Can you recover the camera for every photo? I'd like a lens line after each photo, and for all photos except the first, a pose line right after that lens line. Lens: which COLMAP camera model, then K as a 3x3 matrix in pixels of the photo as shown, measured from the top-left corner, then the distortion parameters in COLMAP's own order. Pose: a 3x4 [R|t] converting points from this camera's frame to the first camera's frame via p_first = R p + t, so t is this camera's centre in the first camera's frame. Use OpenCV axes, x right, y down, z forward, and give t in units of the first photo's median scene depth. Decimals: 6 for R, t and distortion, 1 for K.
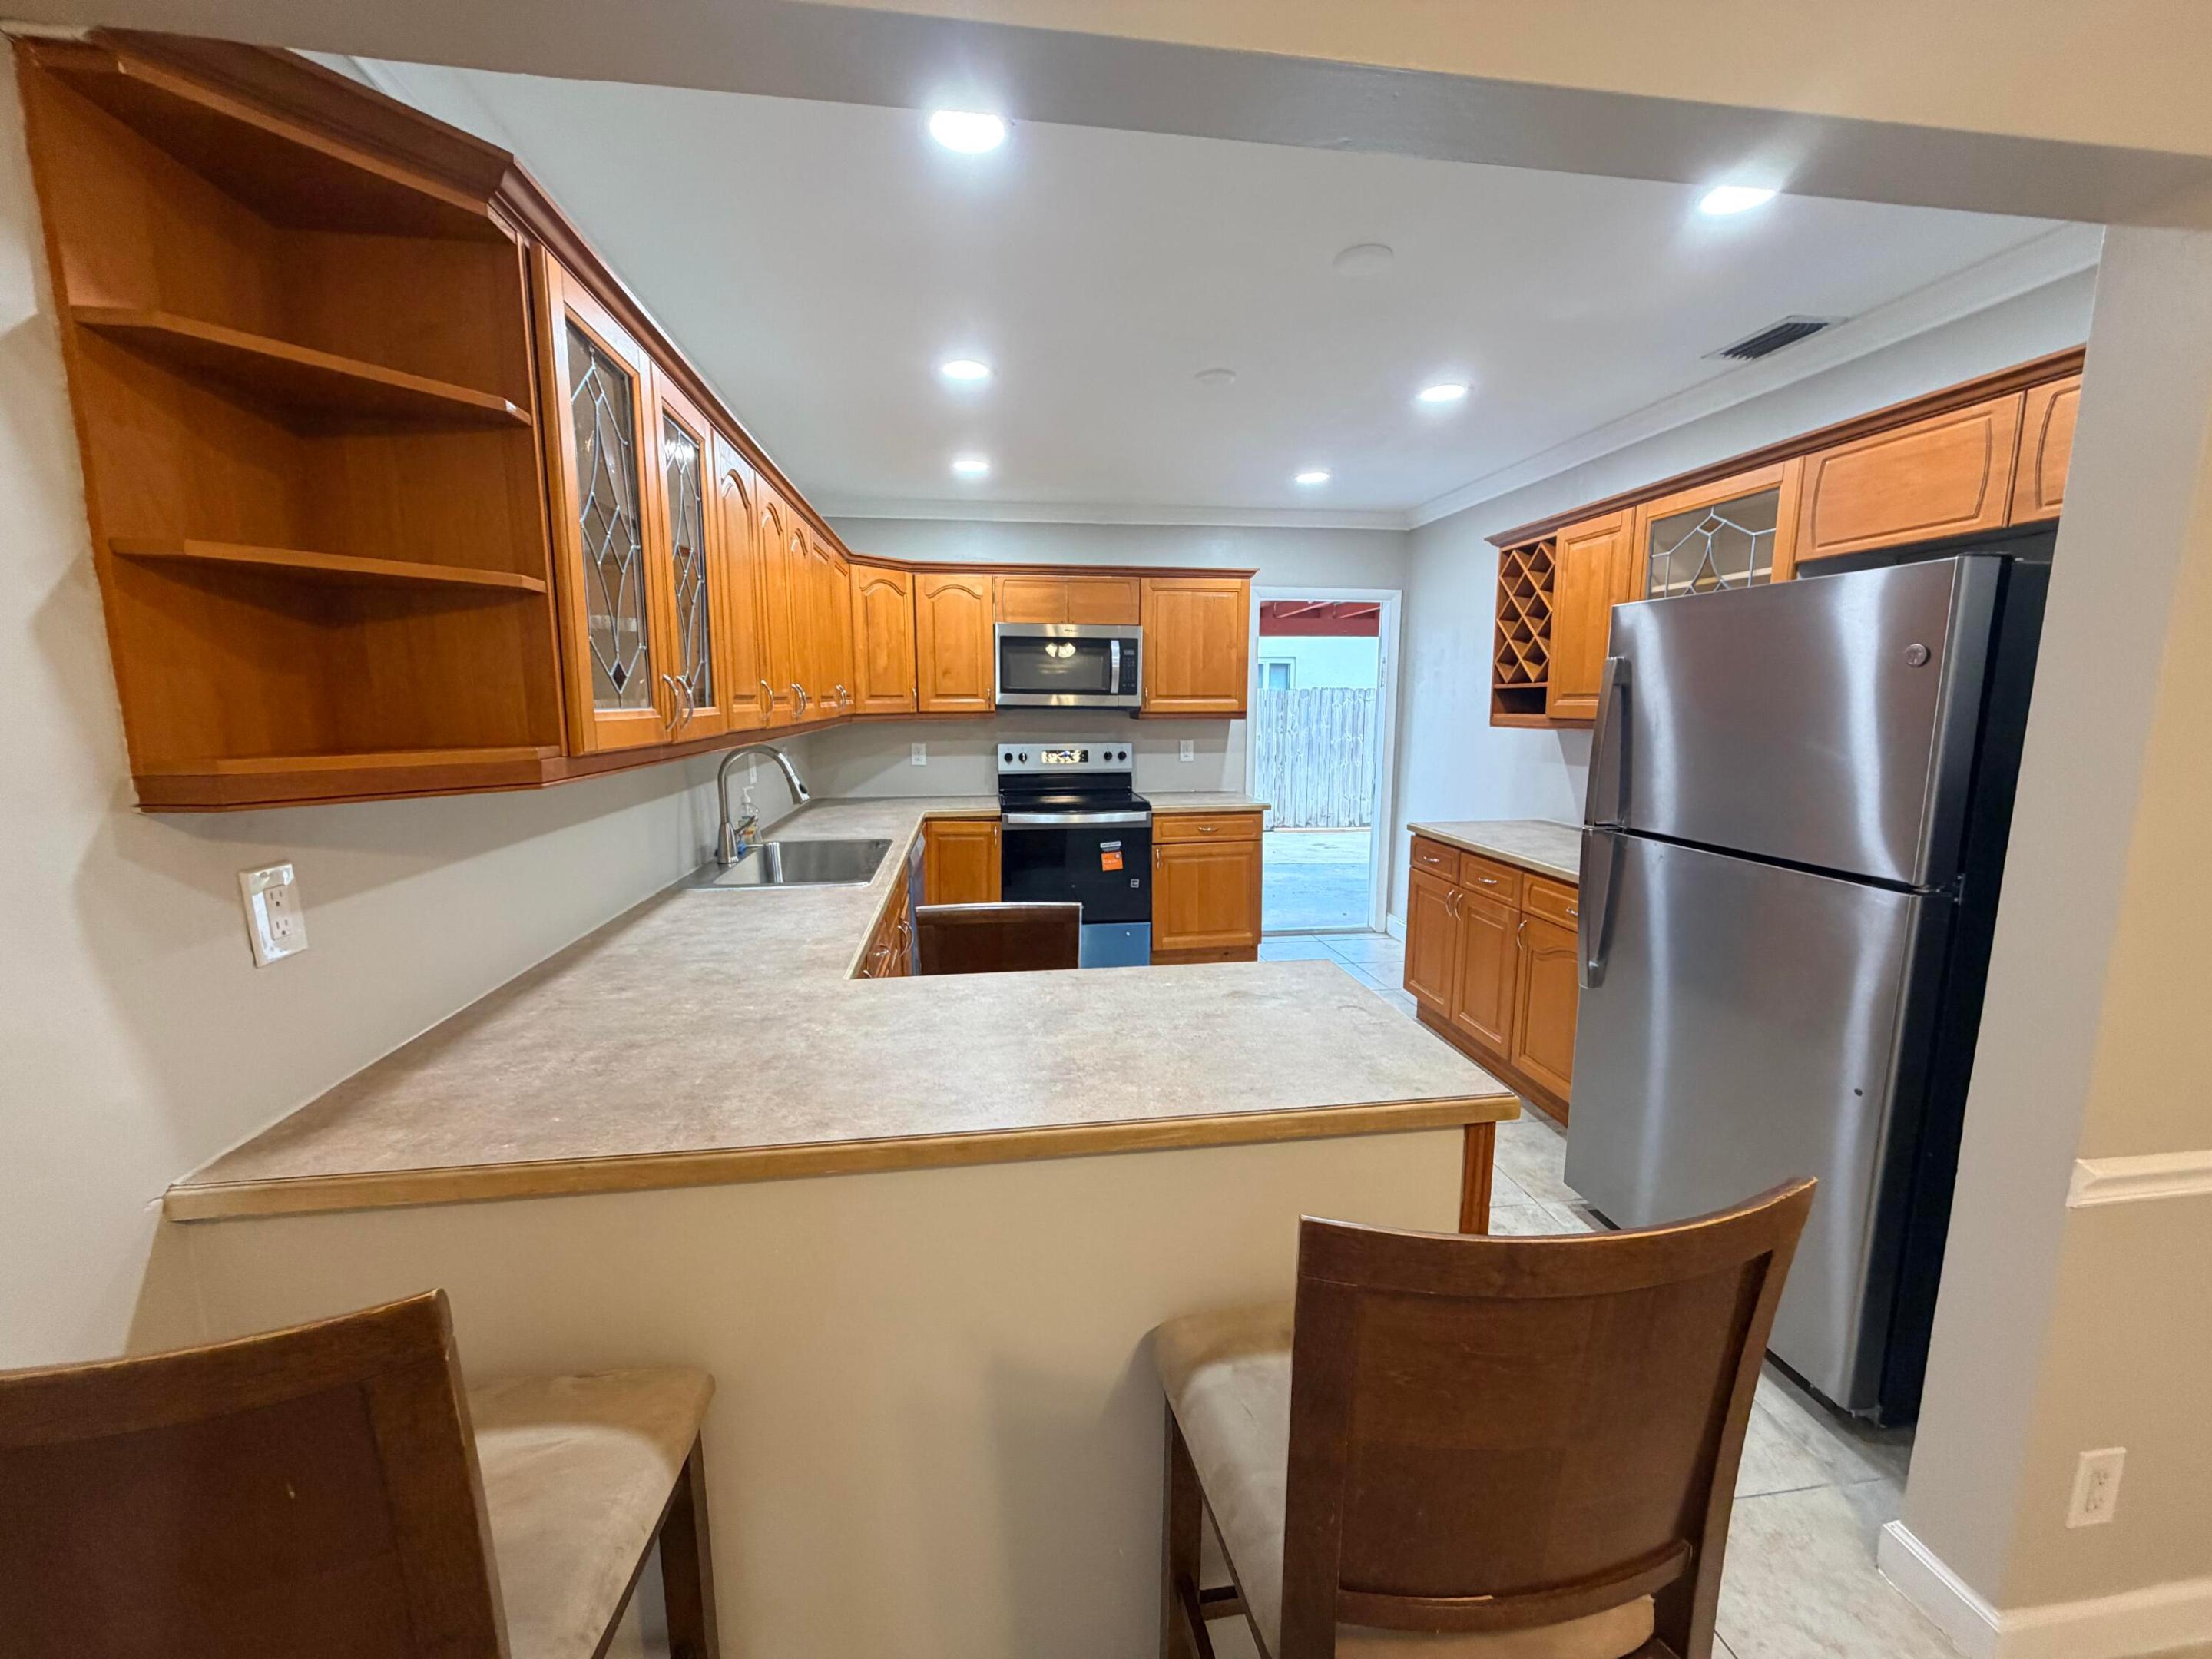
lens RADIAL K [[879.1, 0, 1098.3], [0, 879.1, 828.7], [0, 0, 1]] dist [-0.000813, 0.000501]
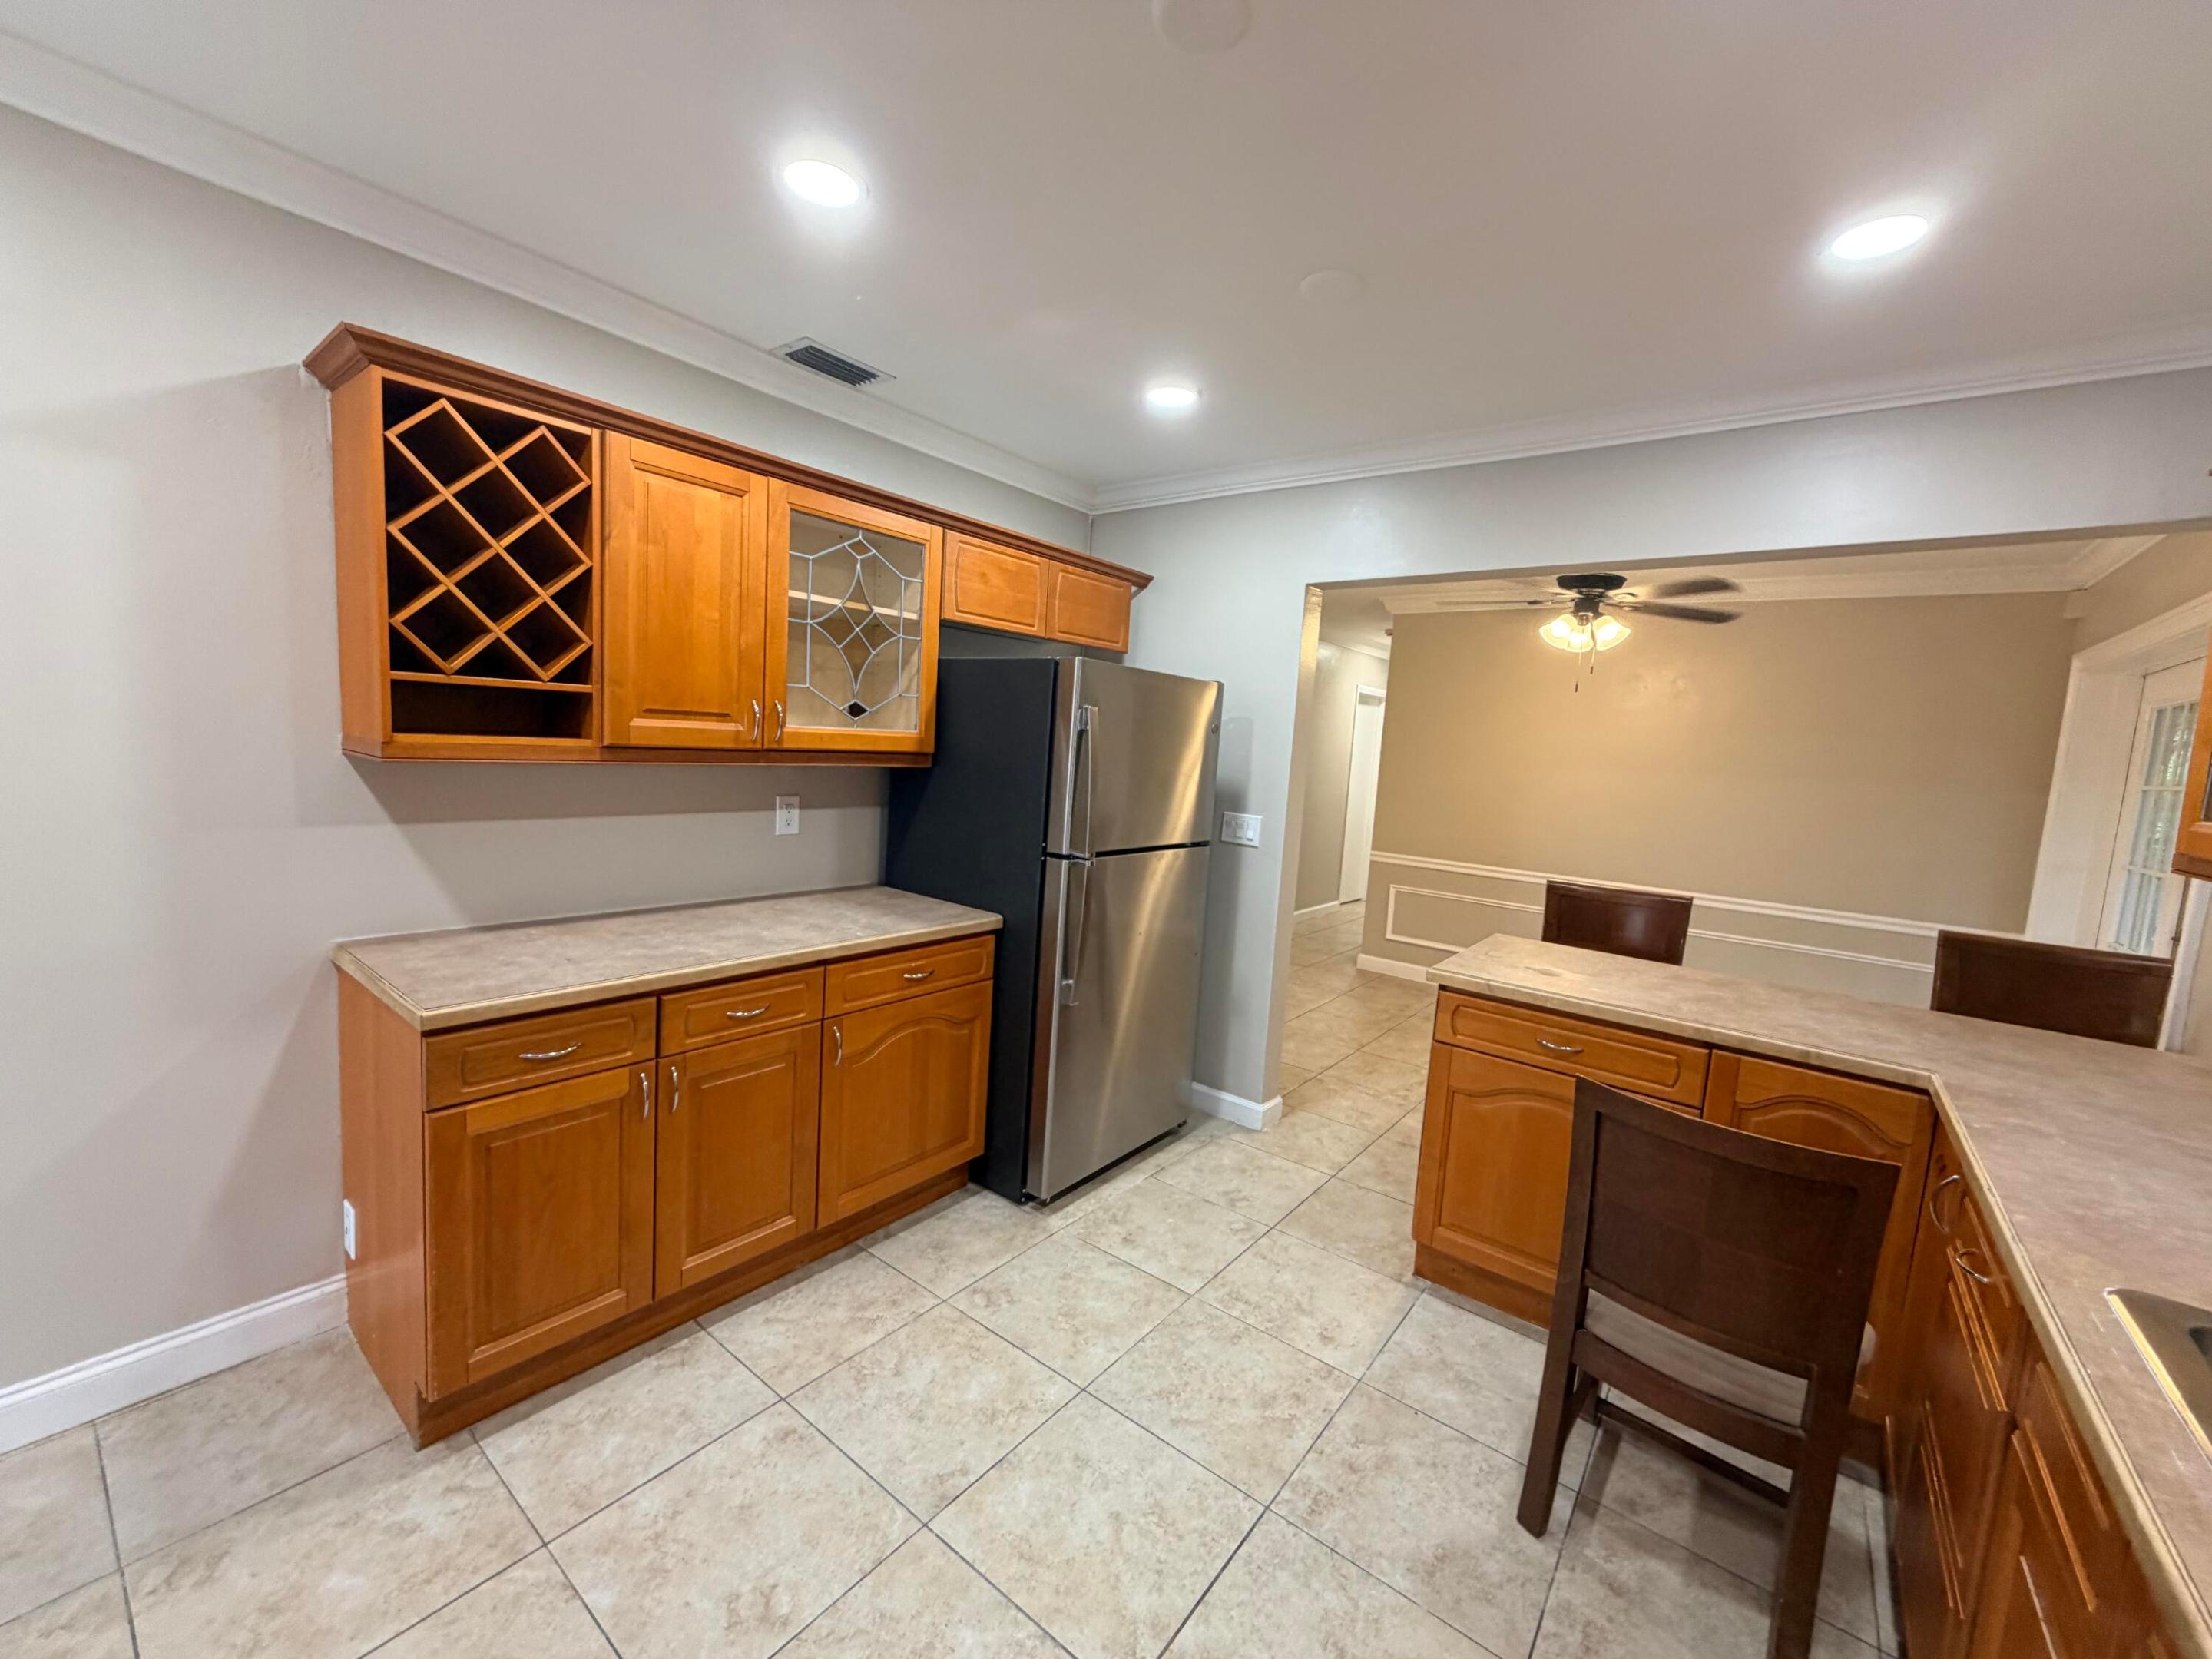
lens RADIAL K [[879.1, 0, 1104.2], [0, 879.1, 828.1], [0, 0, 1]] dist [-0.000813, 0.000501]
pose [[-0.689442, -0.115341, 0.715099, -0.125124], [0.047518, 0.977912, 0.203544, -0.138803], [-0.722781, 0.174311, -0.668733, 0.909290]]
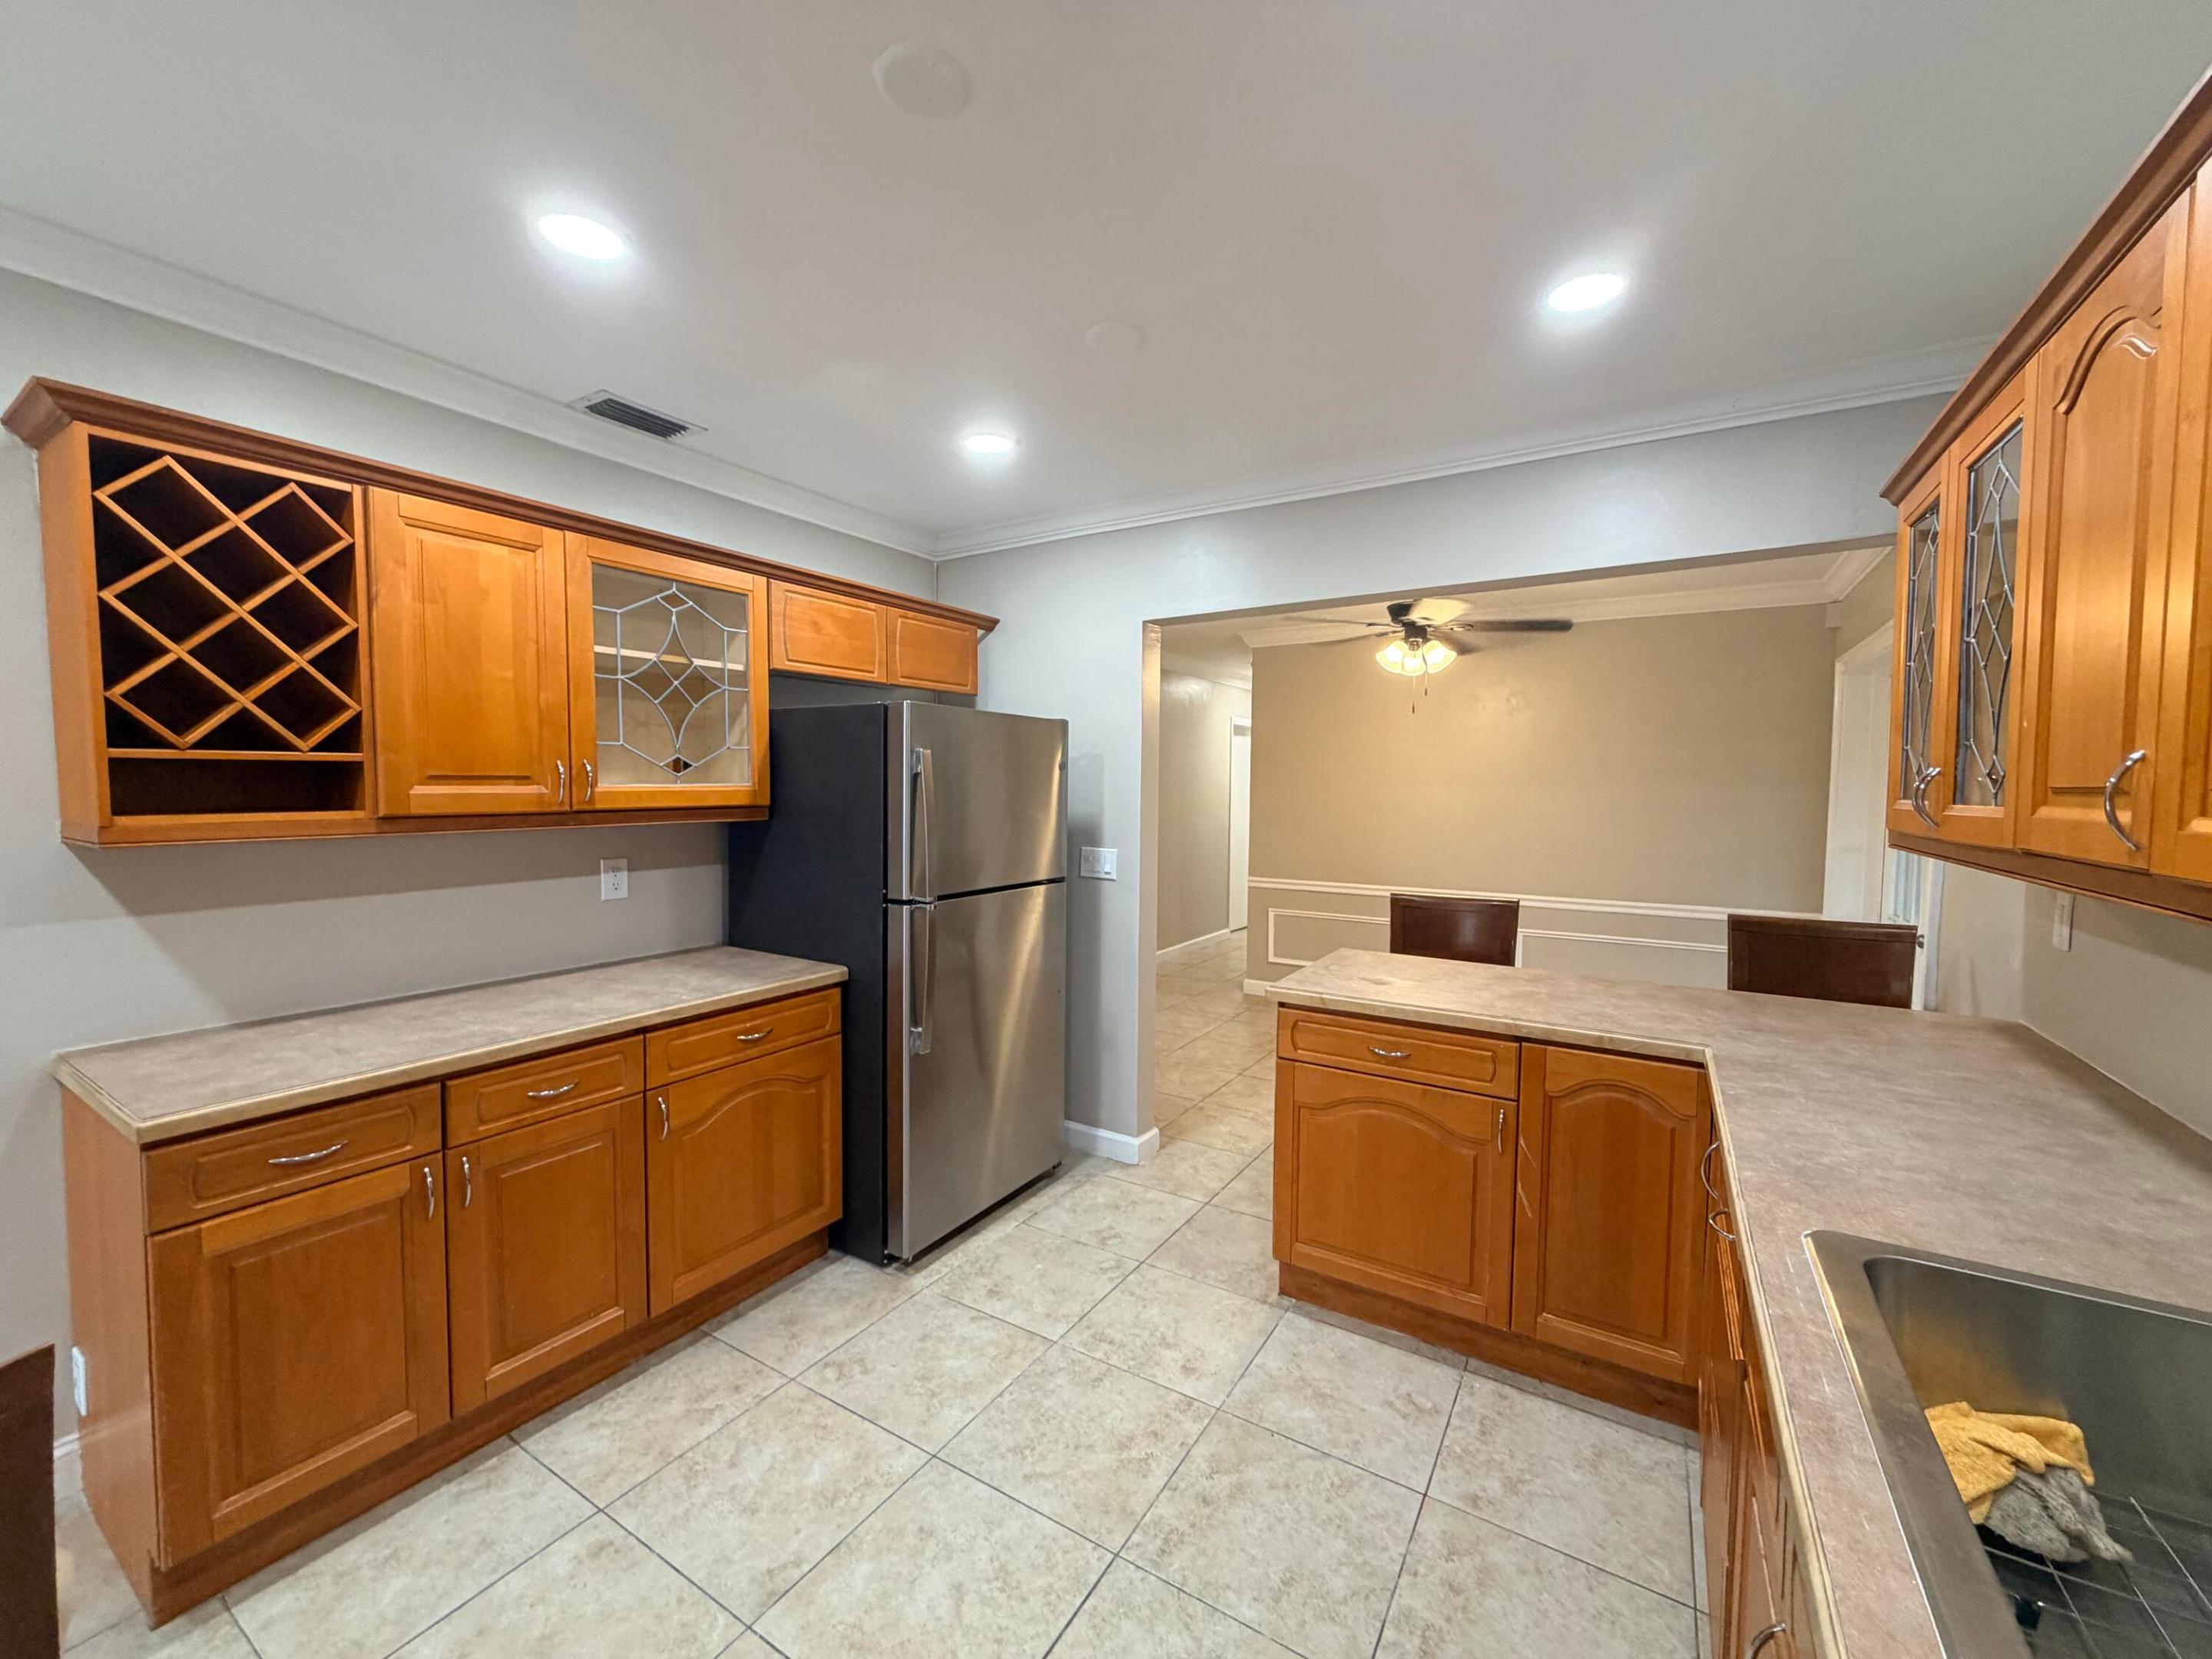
lens RADIAL K [[879.1, 0, 1104.9], [0, 879.1, 827.4], [0, 0, 1]] dist [-0.000813, 0.000501]
pose [[-0.764247, -0.037190, 0.643851, -0.160002], [0.090105, 0.982387, 0.163699, -0.133063], [-0.638598, 0.183121, -0.747435, 0.878699]]
